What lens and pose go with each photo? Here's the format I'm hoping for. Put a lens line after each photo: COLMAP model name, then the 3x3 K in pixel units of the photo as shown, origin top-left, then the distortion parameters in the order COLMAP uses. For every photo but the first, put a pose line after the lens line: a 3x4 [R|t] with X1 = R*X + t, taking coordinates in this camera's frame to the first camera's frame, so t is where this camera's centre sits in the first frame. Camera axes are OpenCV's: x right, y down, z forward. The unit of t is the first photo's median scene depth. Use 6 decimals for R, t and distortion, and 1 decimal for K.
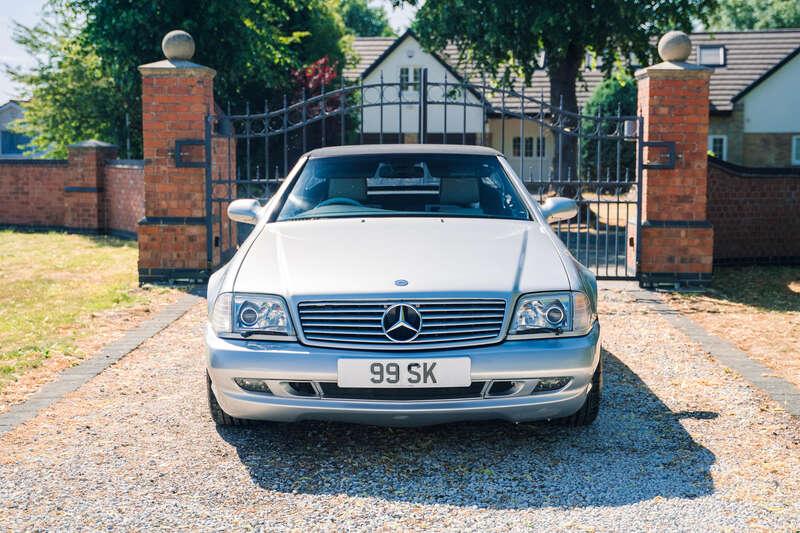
lens RADIAL K [[1205.5, 0, 400.0], [0, 1205.5, 266.5], [0, 0, 1]] dist [0.013008, 0.134590]
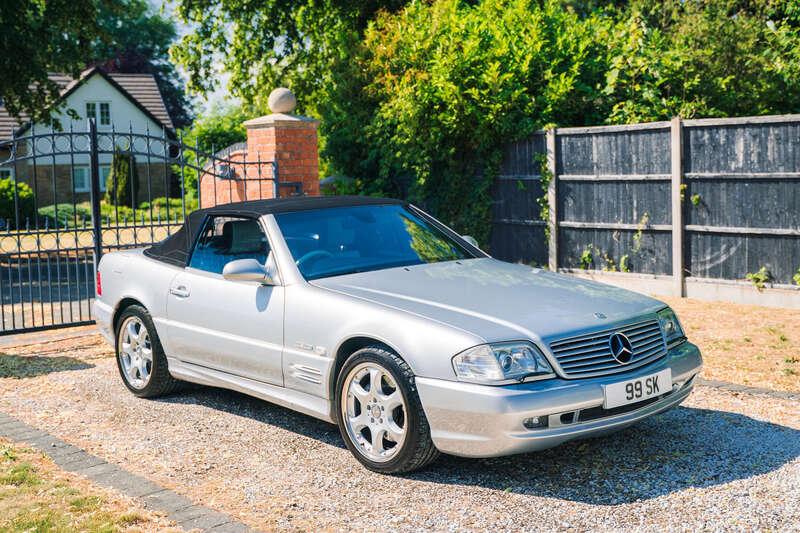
lens RADIAL K [[1061.1, 0, 400.0], [0, 1061.1, 266.5], [0, 0, 1]] dist [0.039536, 0.041521]
pose [[0.740883, -0.089561, 0.665636, -0.397774], [0.096306, 0.994994, 0.026683, -0.038691], [-0.664694, 0.044335, 0.745799, 0.160927]]
